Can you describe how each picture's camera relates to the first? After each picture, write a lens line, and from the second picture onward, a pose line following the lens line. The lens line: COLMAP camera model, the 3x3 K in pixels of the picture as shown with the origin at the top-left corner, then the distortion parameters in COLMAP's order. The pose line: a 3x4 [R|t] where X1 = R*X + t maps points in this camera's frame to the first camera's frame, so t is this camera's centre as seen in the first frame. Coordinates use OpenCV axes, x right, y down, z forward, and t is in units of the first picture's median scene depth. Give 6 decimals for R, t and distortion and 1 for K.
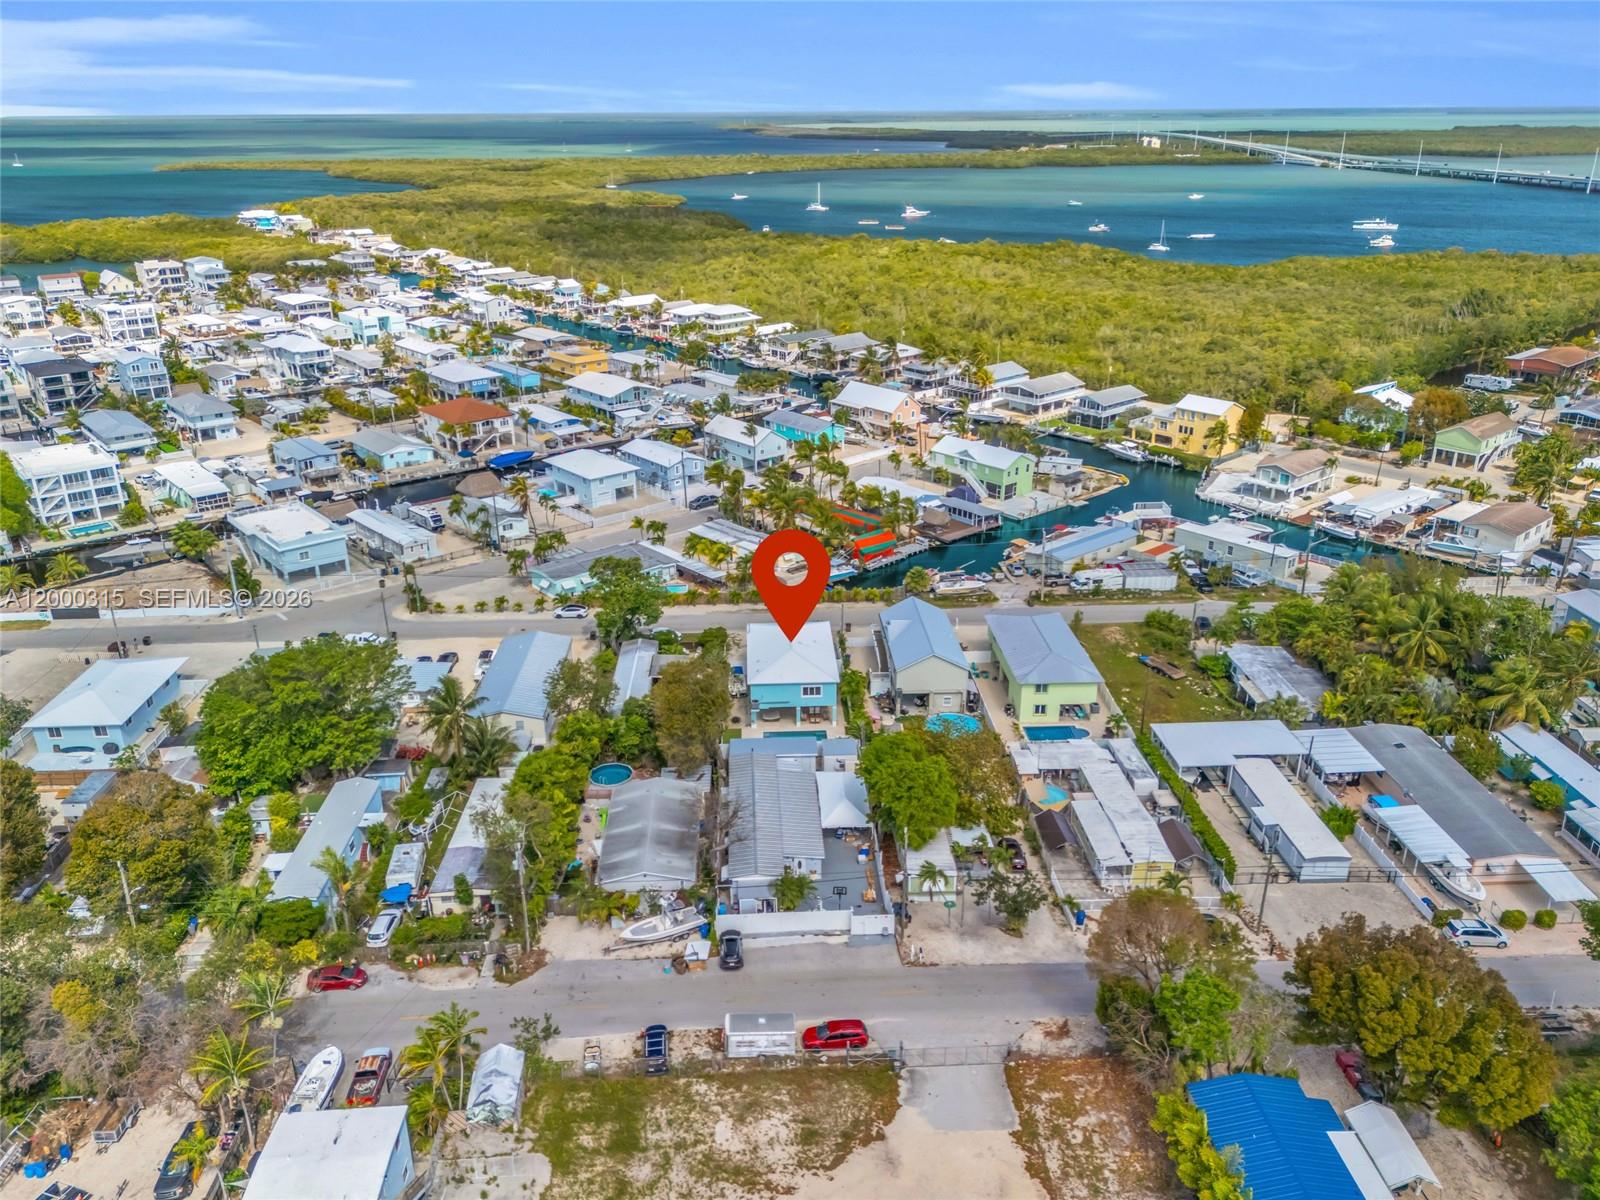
lens RADIAL K [[1186.7, 0, 800.0], [0, 1186.7, 600.0], [0, 0, 1]] dist [0.075631, -0.072089]
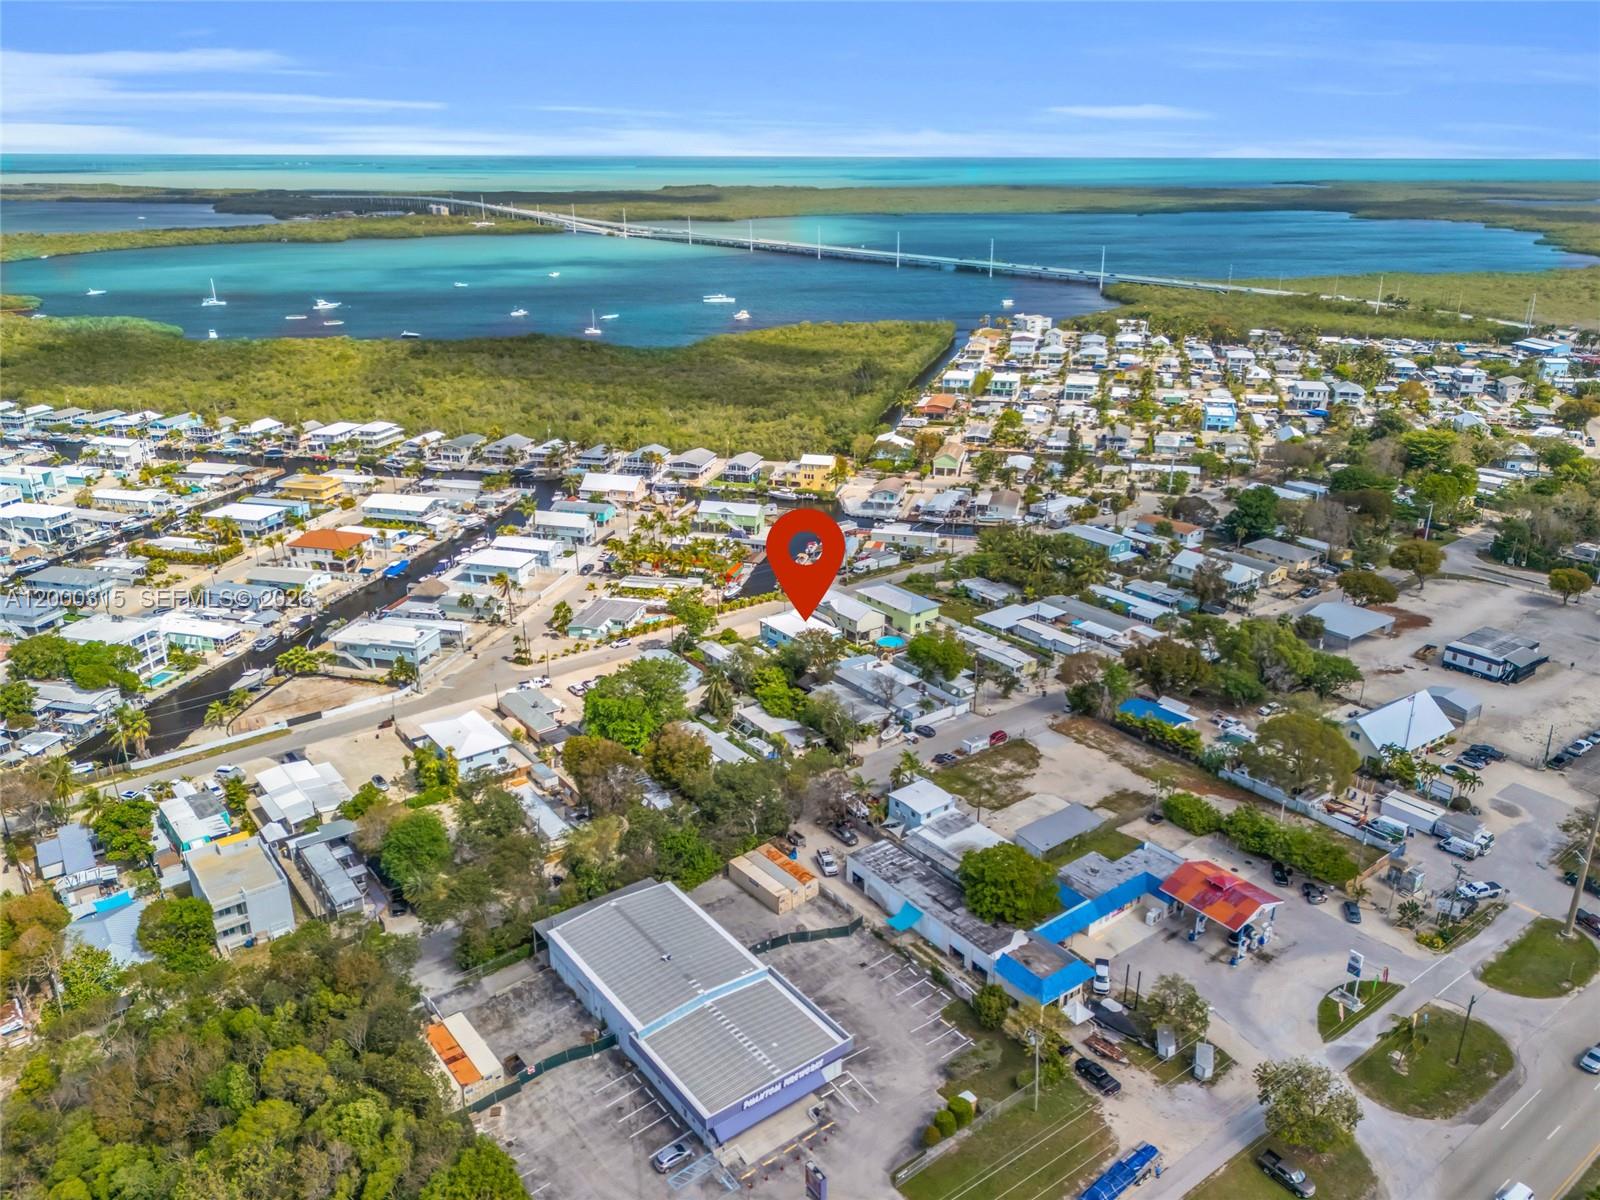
lens RADIAL K [[1183.6, 0, 800.0], [0, 1183.6, 600.0], [0, 0, 1]] dist [0.141639, -0.259966]
pose [[0.825234, -0.195402, 0.529913, -0.772446], [0.212195, 0.976775, 0.029728, -0.039615], [-0.523414, 0.087913, 0.847531, -0.454680]]
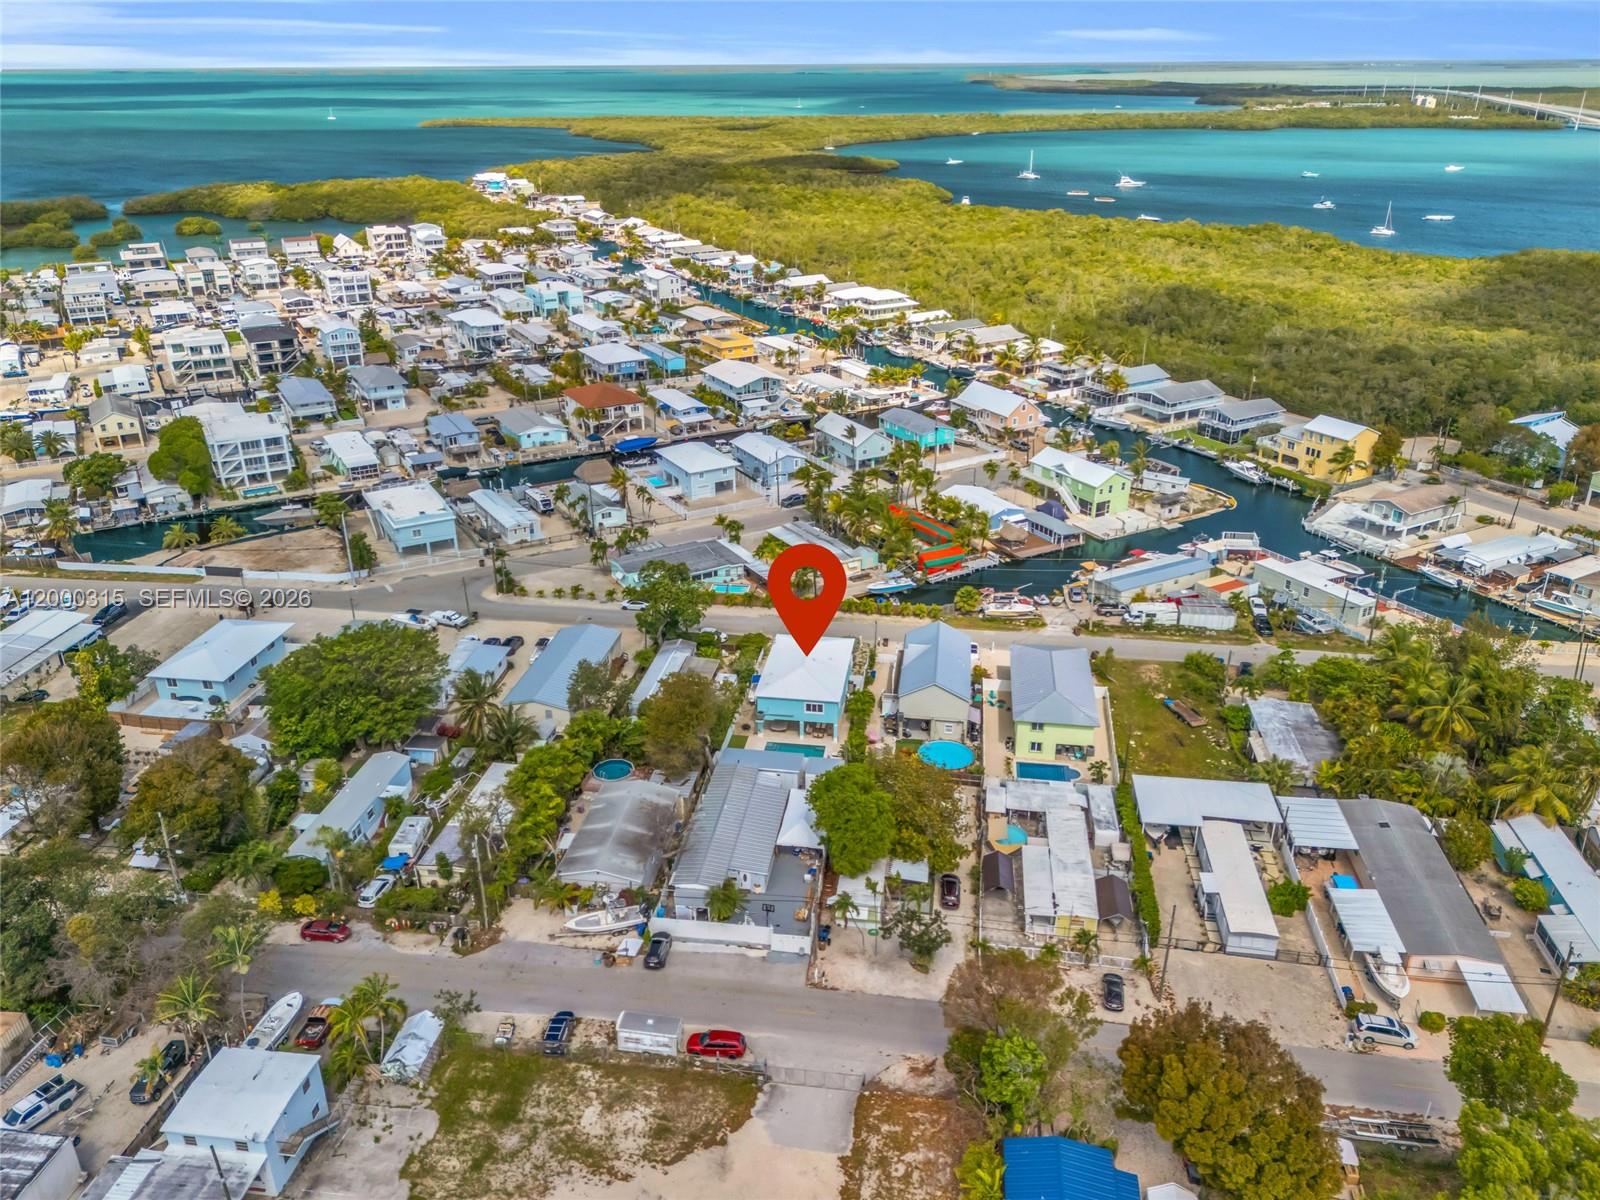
lens RADIAL K [[1186.7, 0, 800.0], [0, 1186.7, 600.0], [0, 0, 1]] dist [0.075631, -0.072089]
pose [[0.981660, 0.080070, -0.173013, 0.129186], [-0.073779, 0.996369, 0.042497, -0.047383], [0.175787, -0.028953, 0.984002, -0.030268]]
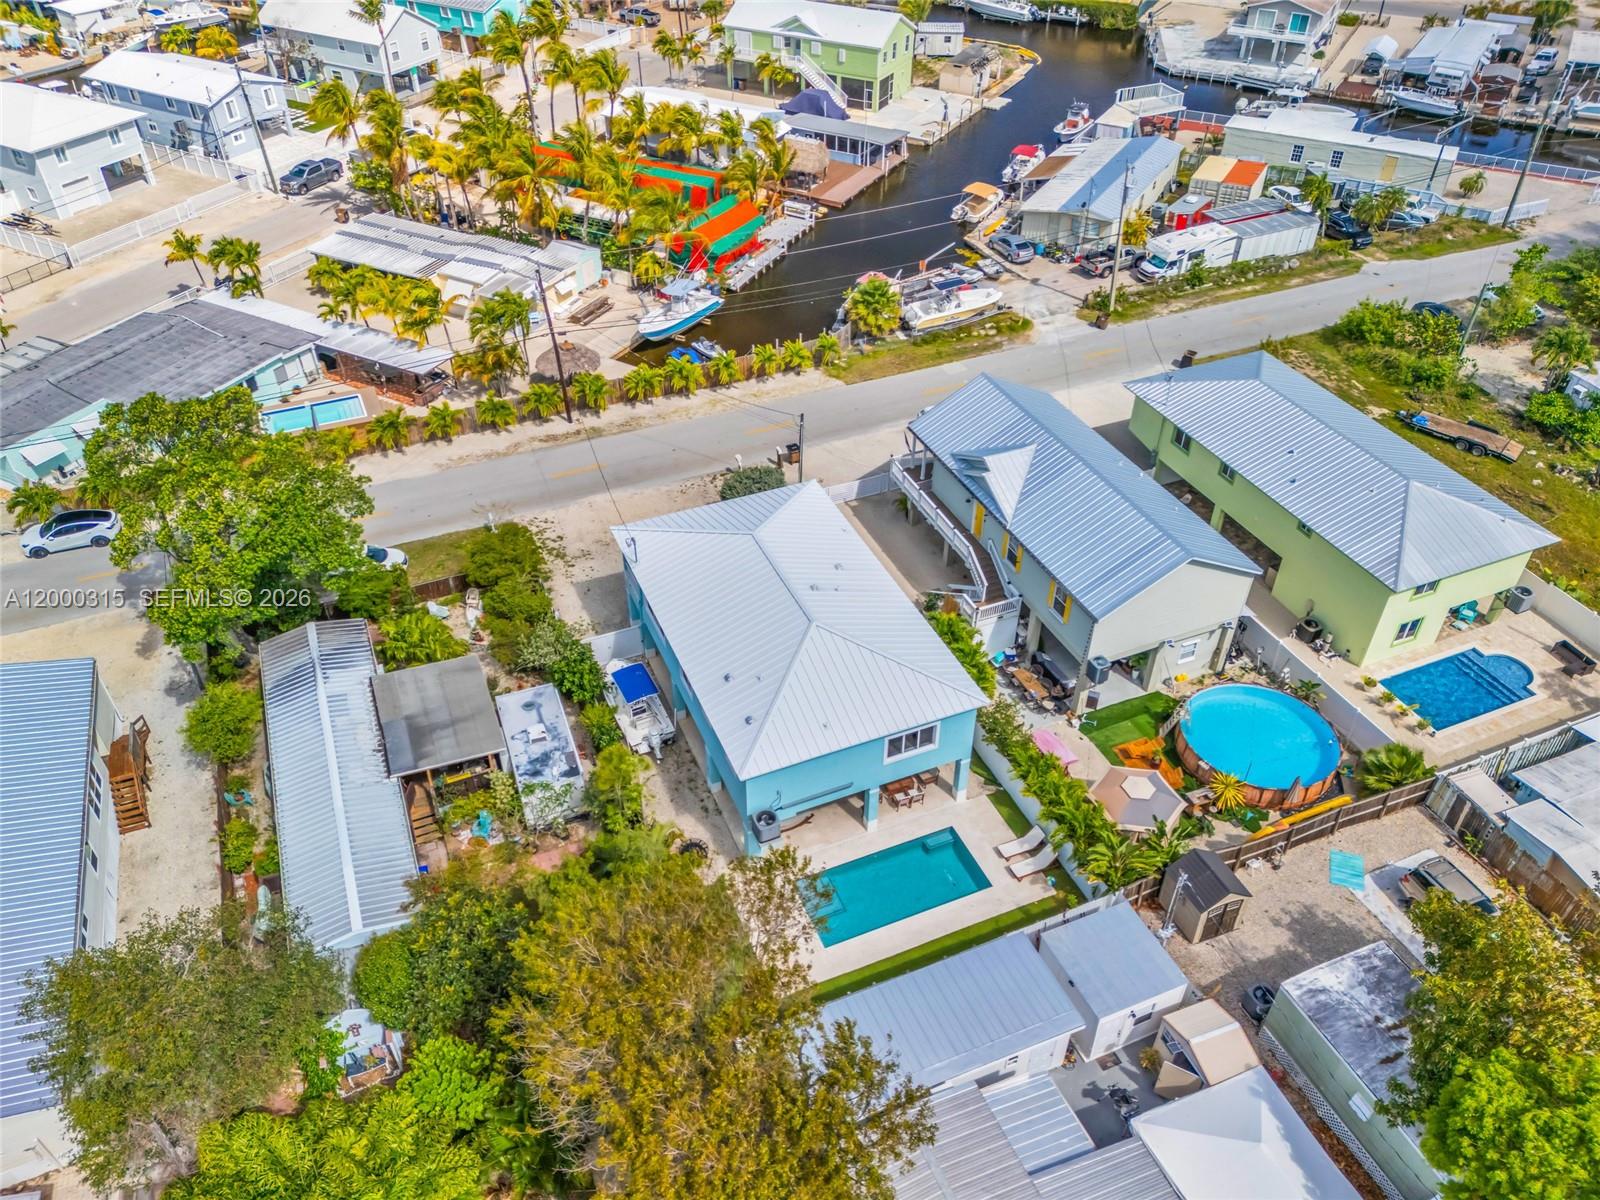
lens RADIAL K [[1186.7, 0, 800.0], [0, 1186.7, 600.0], [0, 0, 1]] dist [0.075631, -0.072089]
pose [[0.936801, -0.215651, 0.275495, -0.079692], [0.126606, 0.943032, 0.307670, -0.054065], [-0.326150, -0.253347, 0.910737, 0.529584]]
